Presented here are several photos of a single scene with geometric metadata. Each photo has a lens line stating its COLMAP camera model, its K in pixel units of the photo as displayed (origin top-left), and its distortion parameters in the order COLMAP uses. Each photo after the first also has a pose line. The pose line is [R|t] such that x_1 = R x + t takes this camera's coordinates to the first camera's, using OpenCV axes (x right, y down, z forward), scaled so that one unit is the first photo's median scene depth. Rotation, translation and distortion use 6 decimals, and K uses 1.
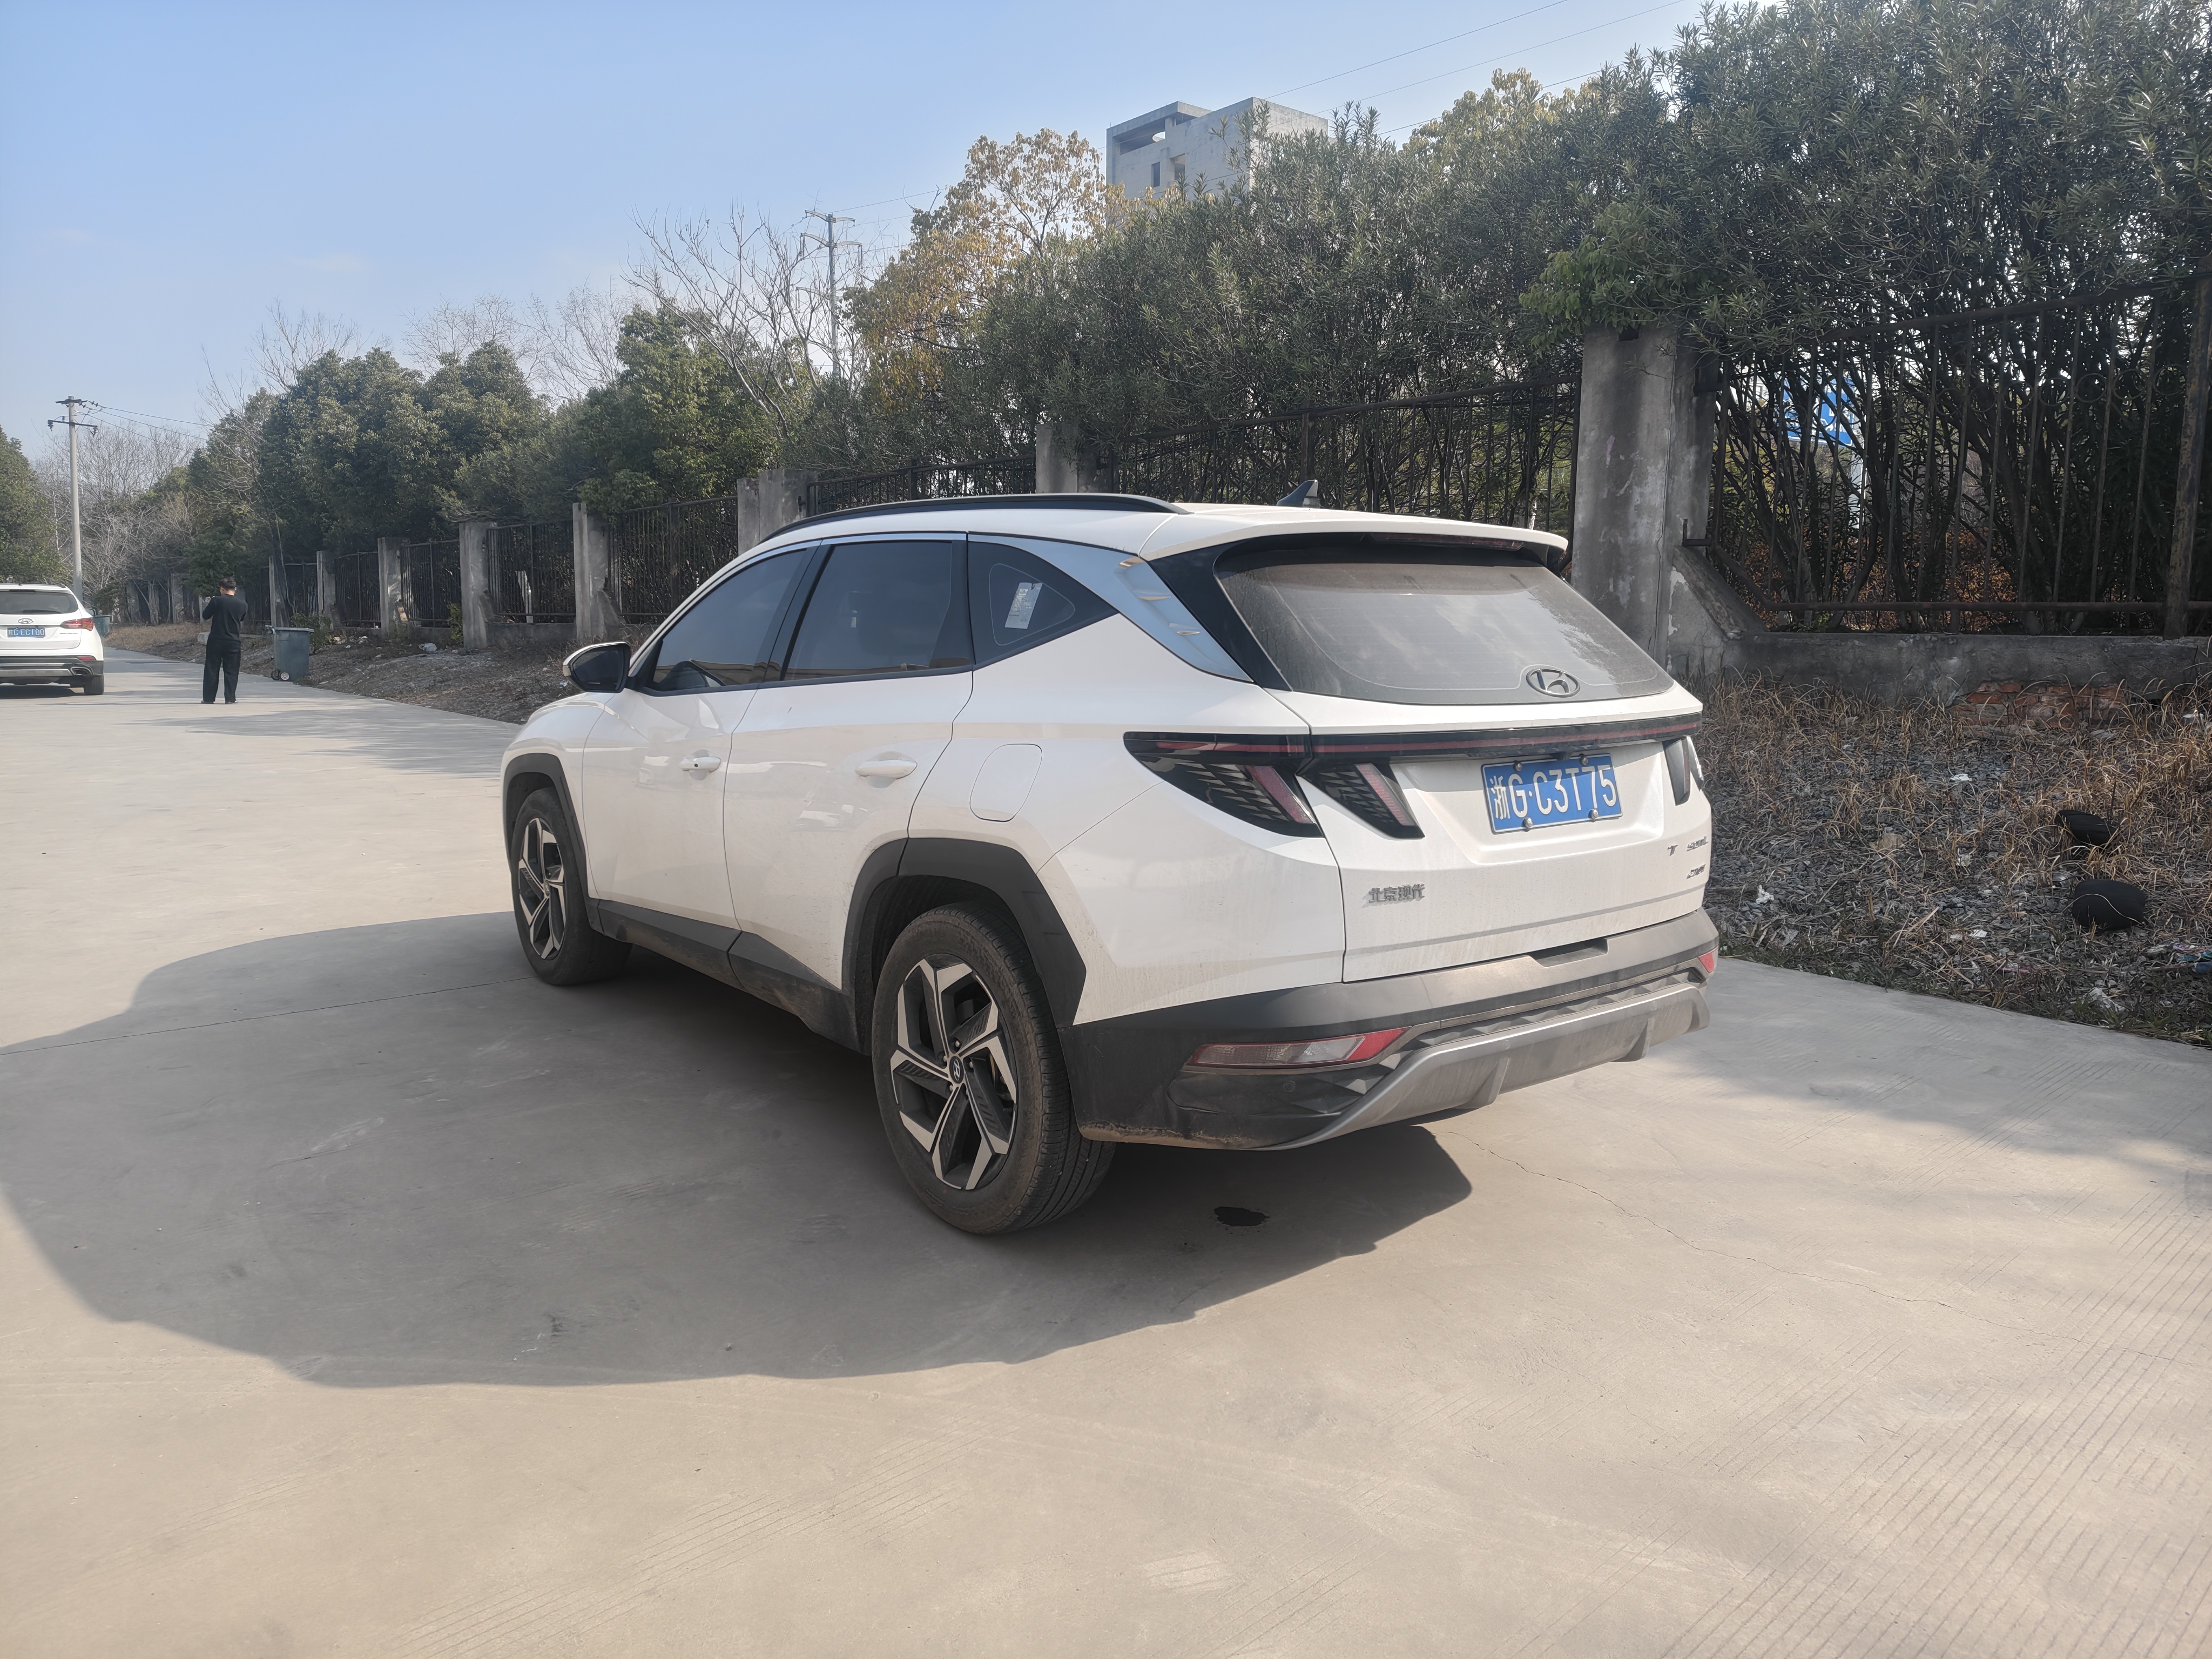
lens RADIAL K [[1496.7, 0, 1107.7], [0, 1496.7, 805.2], [0, 0, 1]] dist [0.044512, -0.040513]
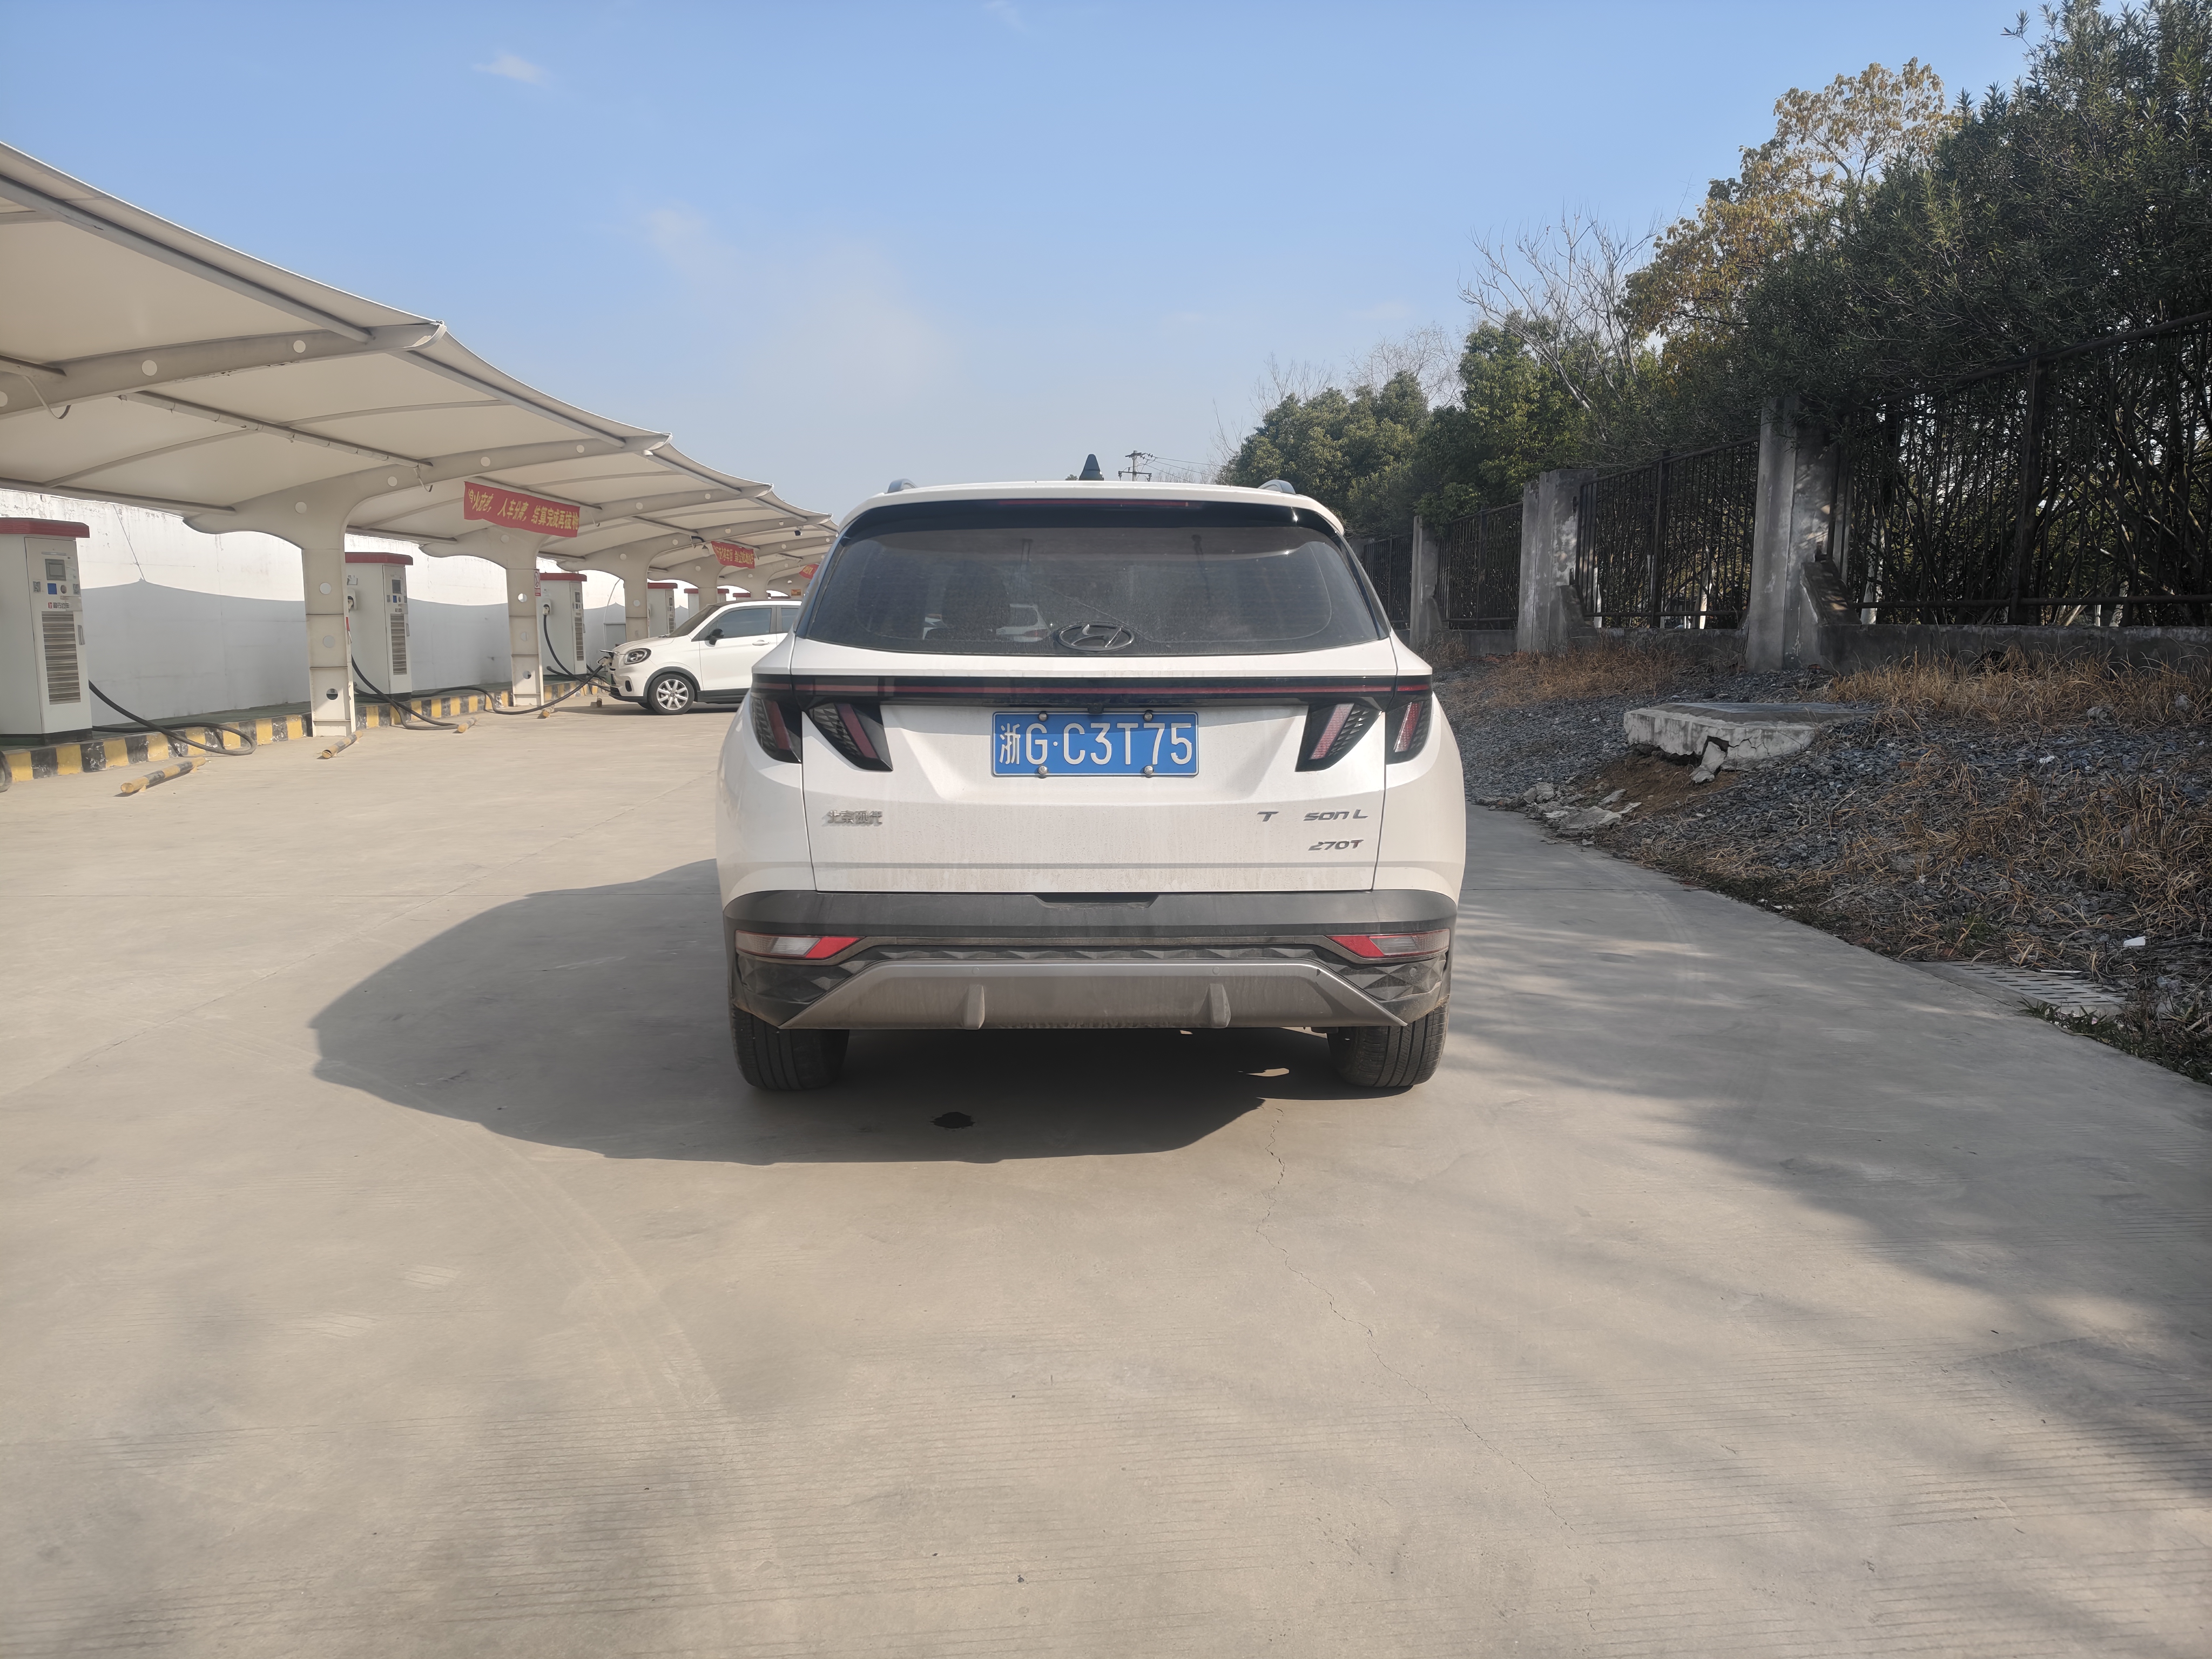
lens RADIAL K [[1496.7, 0, 1107.7], [0, 1496.7, 814.0], [0, 0, 1]] dist [0.044512, -0.040513]
pose [[0.802499, 0.069587, -0.592582, 0.762665], [-0.070889, 0.997261, 0.021107, 0.013833], [0.592427, 0.025069, 0.805234, 0.151108]]
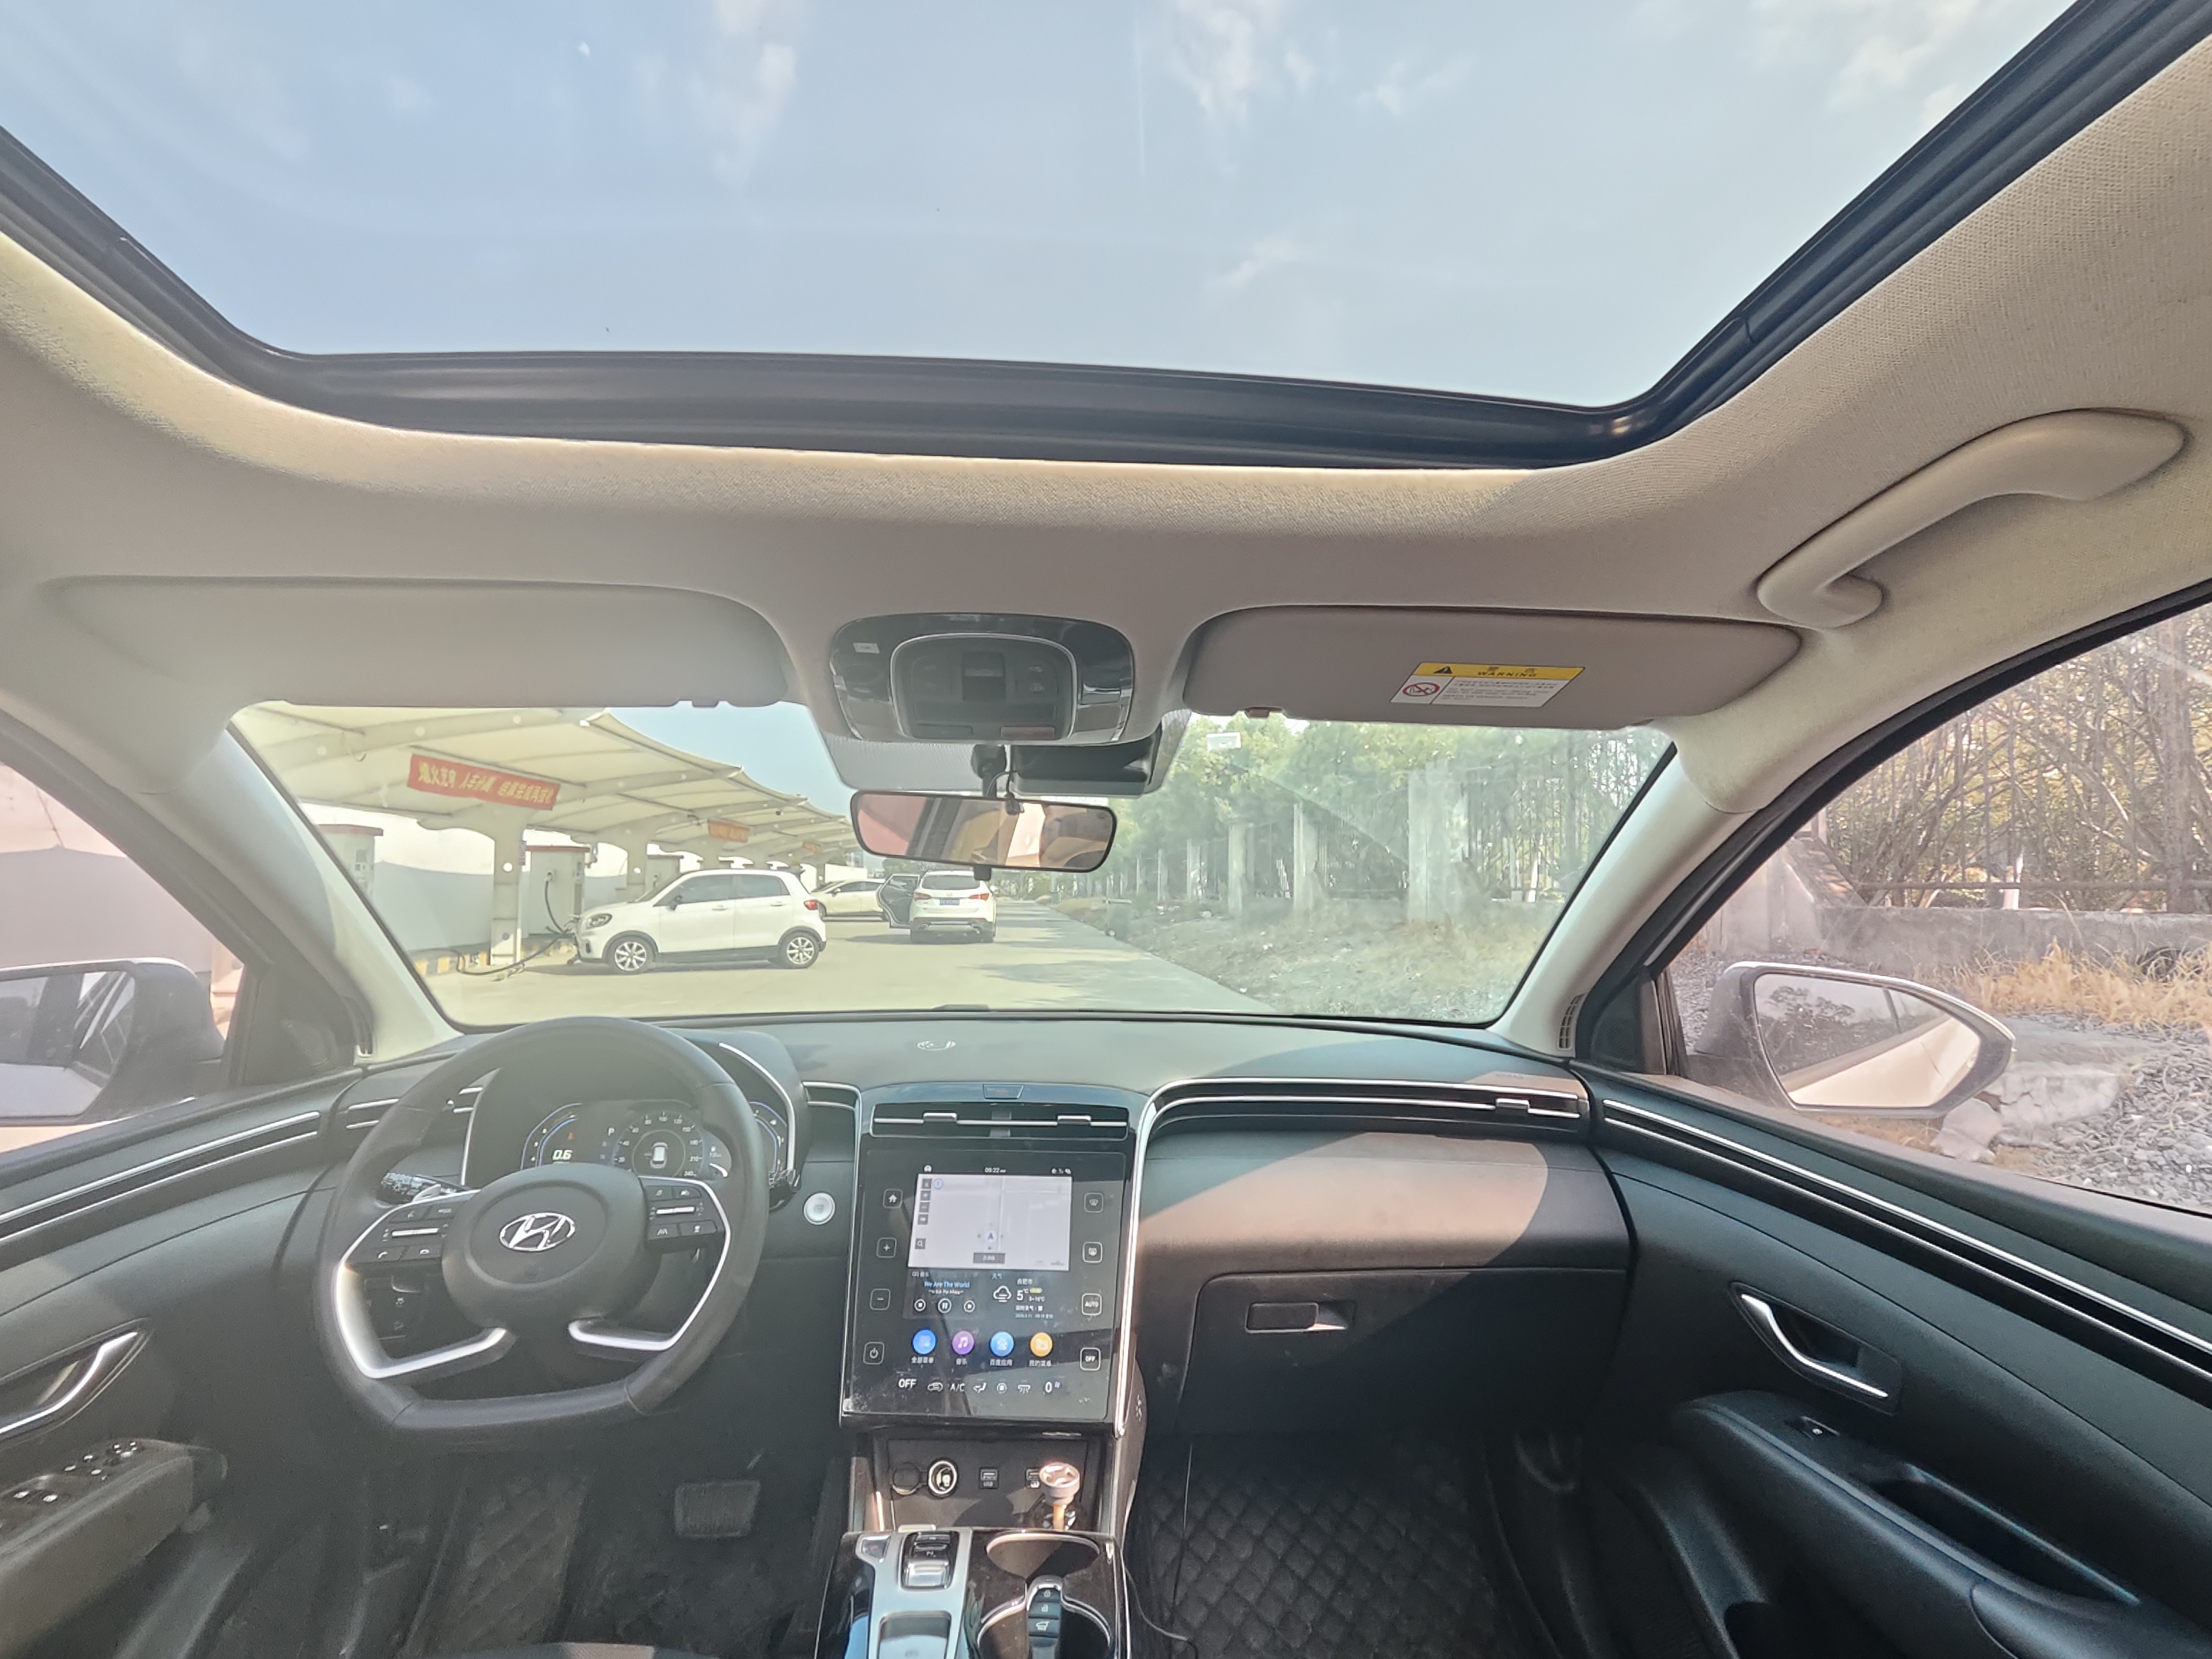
lens RADIAL K [[1054.0, 0, 1073.3], [0, 1054.0, 827.2], [0, 0, 1]] dist [0.045141, 0.000179]
pose [[0.820821, -0.032561, -0.570256, 0.002291], [-0.074556, 0.983725, -0.163485, -0.136989], [0.566298, 0.176708, 0.805034, 1.160383]]
